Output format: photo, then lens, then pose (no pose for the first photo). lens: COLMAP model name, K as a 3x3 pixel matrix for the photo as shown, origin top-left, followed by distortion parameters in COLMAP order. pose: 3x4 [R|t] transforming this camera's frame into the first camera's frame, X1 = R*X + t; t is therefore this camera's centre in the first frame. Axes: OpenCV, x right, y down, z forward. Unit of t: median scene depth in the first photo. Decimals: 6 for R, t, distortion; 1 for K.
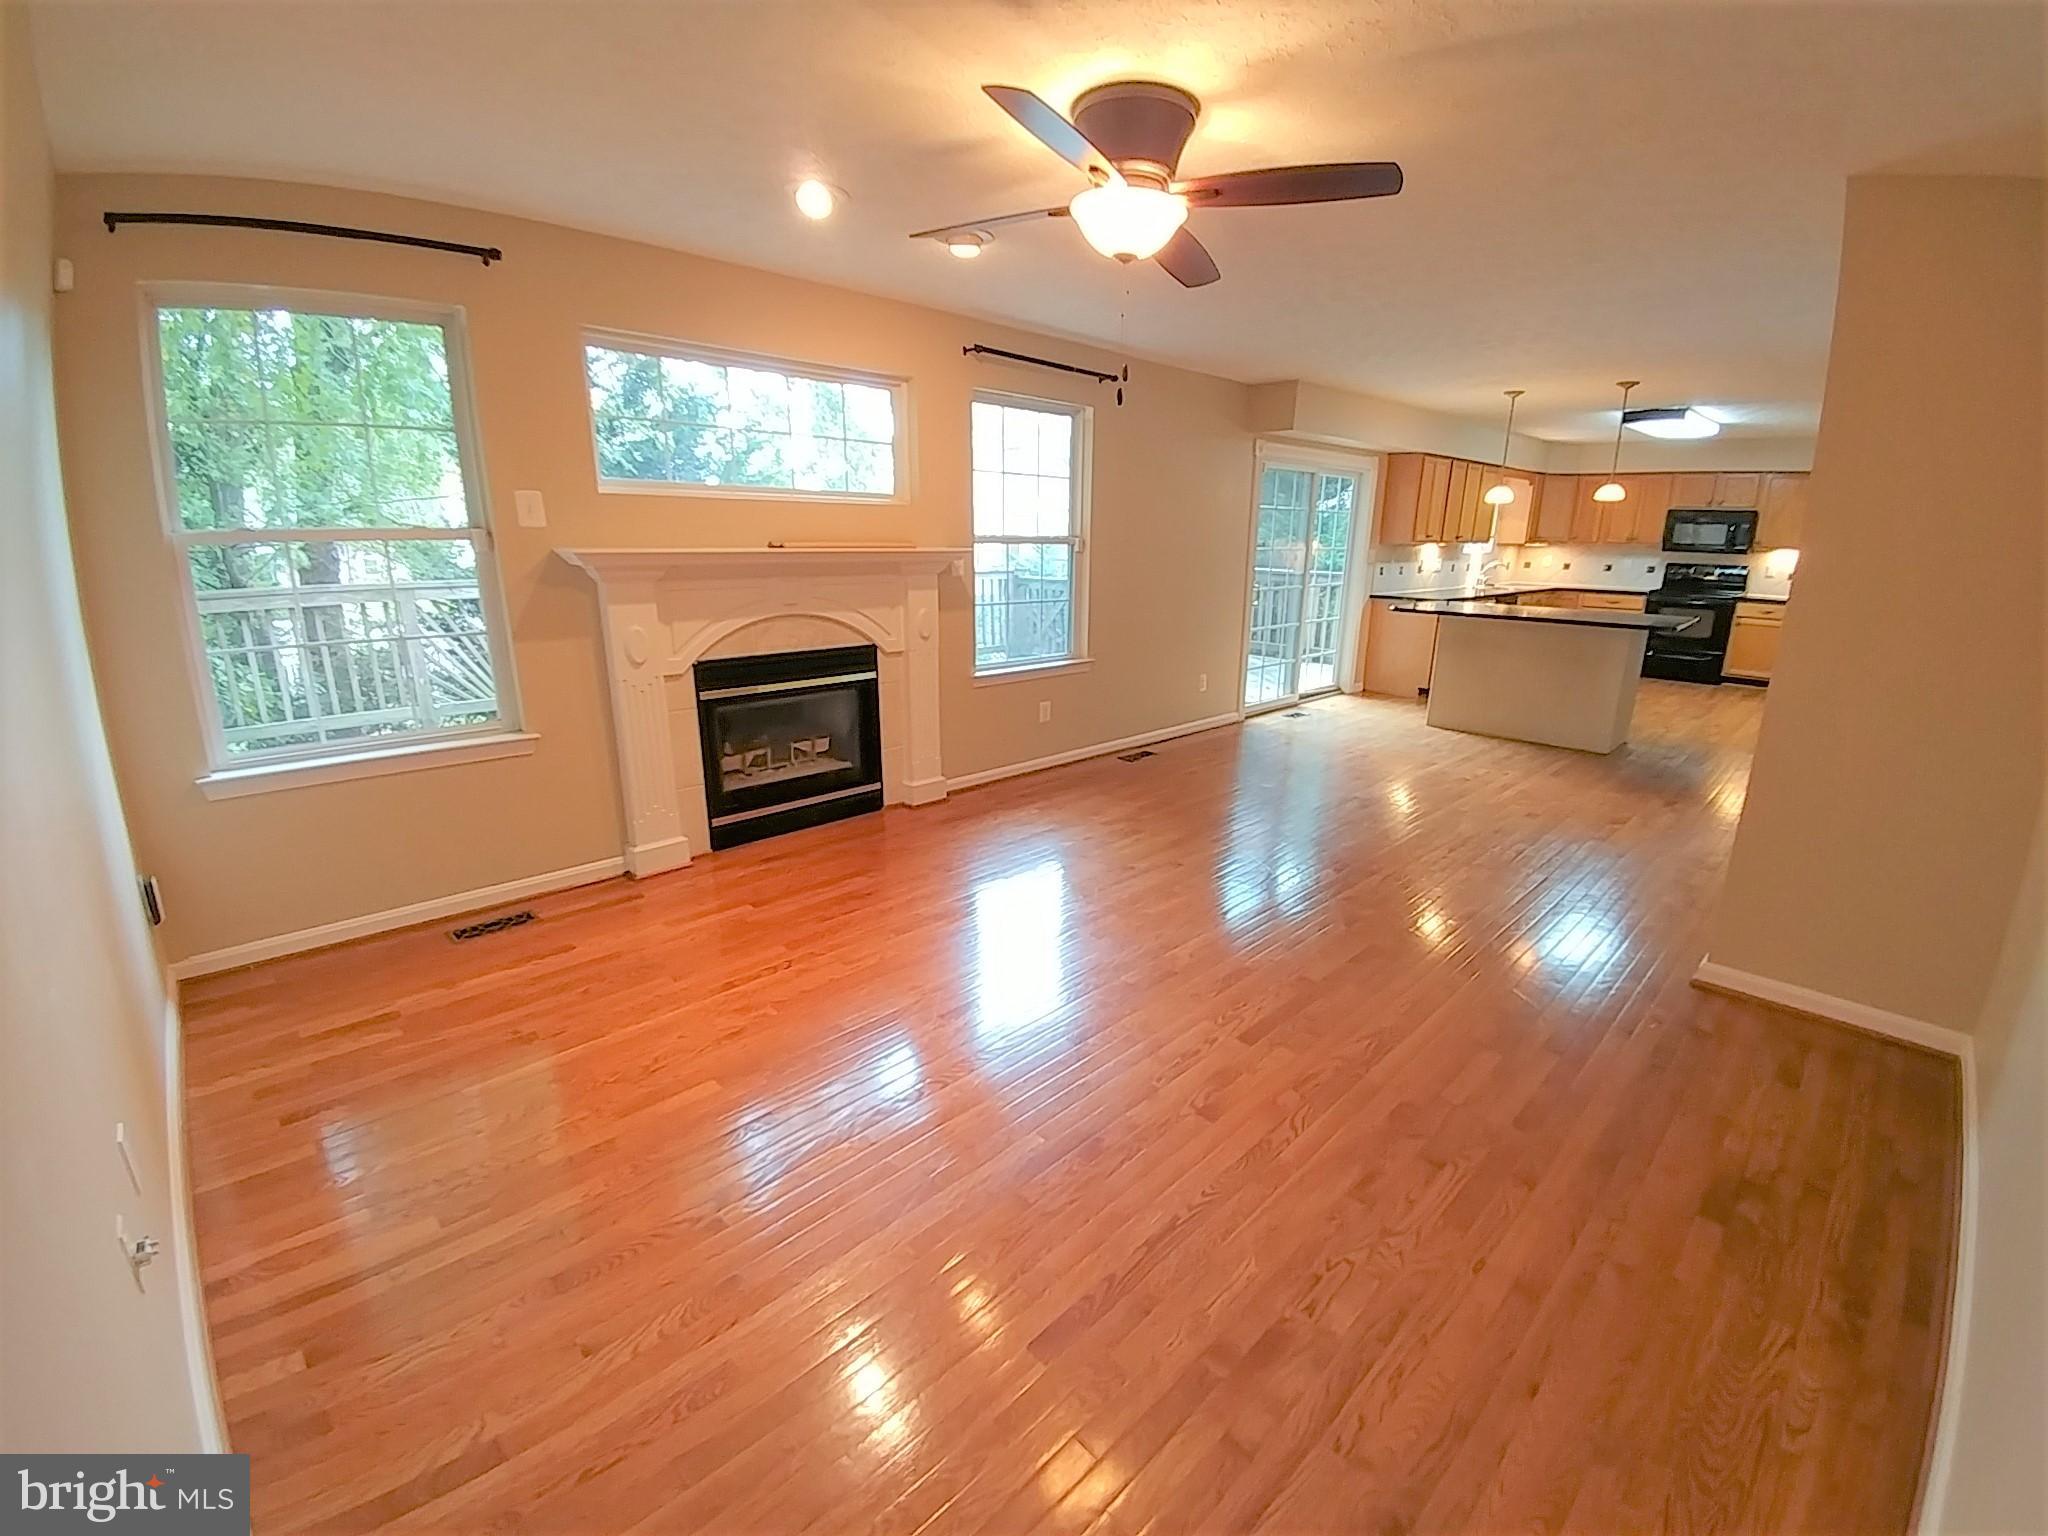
lens RADIAL K [[859.9, 0, 1026.8], [0, 859.9, 770.5], [0, 0, 1]] dist [-0.004745, -0.002721]
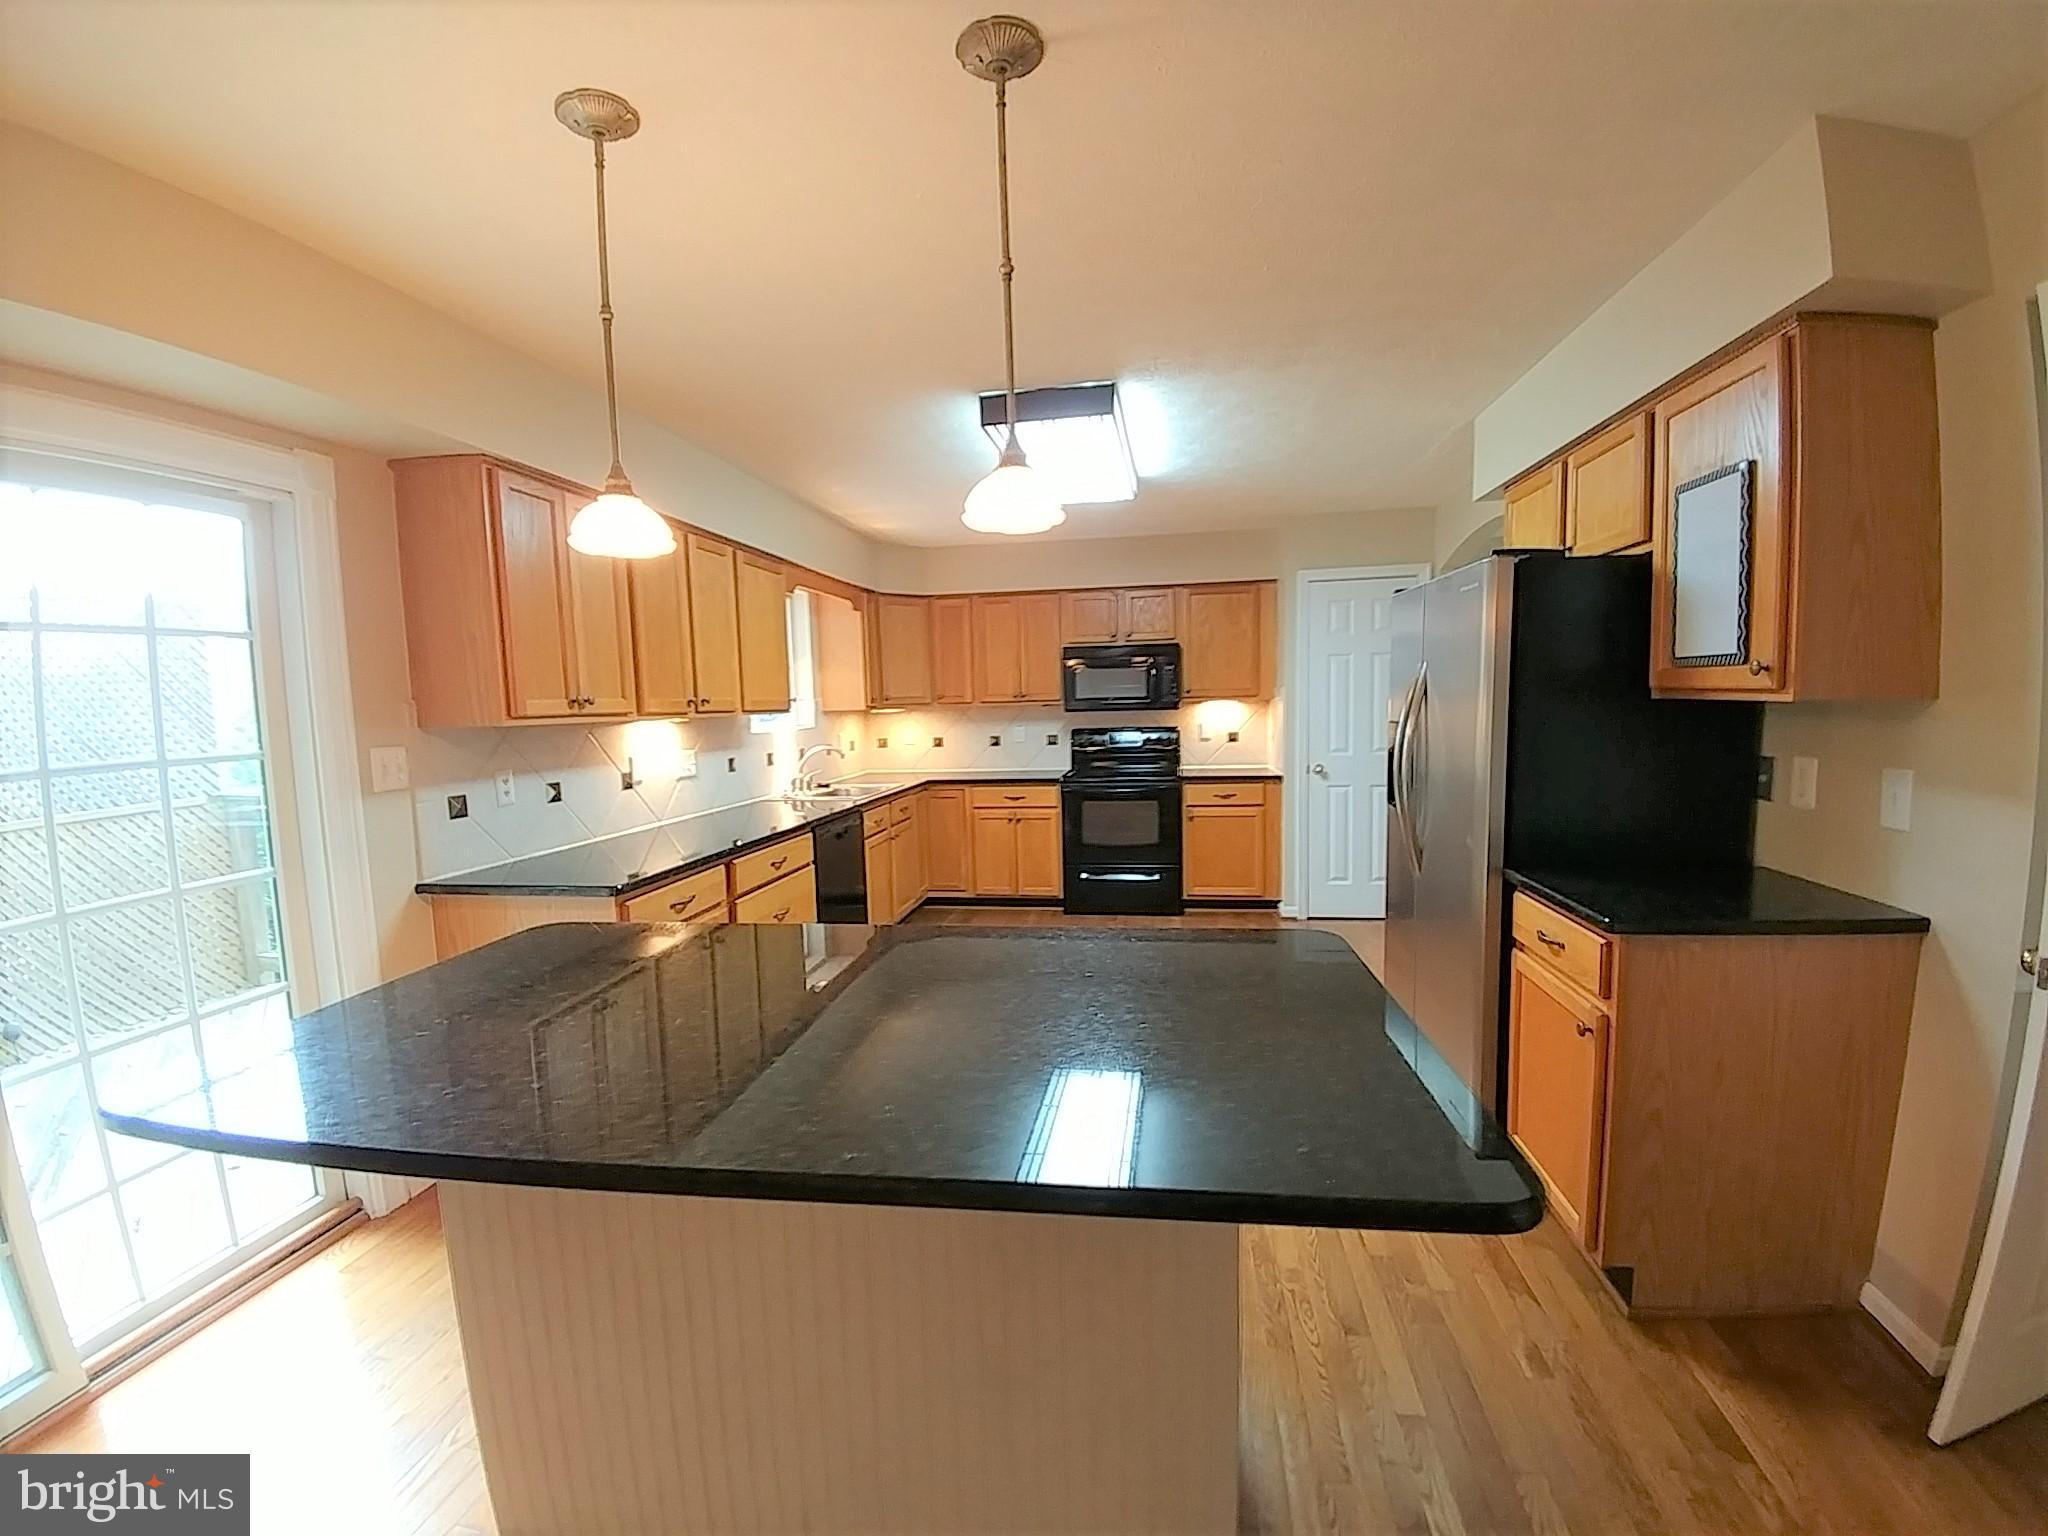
lens RADIAL K [[859.9, 0, 1021.6], [0, 859.9, 771.3], [0, 0, 1]] dist [-0.004745, -0.002721]
pose [[0.797198, -0.087393, 0.597359, 0.339334], [0.200540, 0.971616, -0.125483, -0.141839], [-0.569437, 0.219829, 0.792096, 0.532375]]
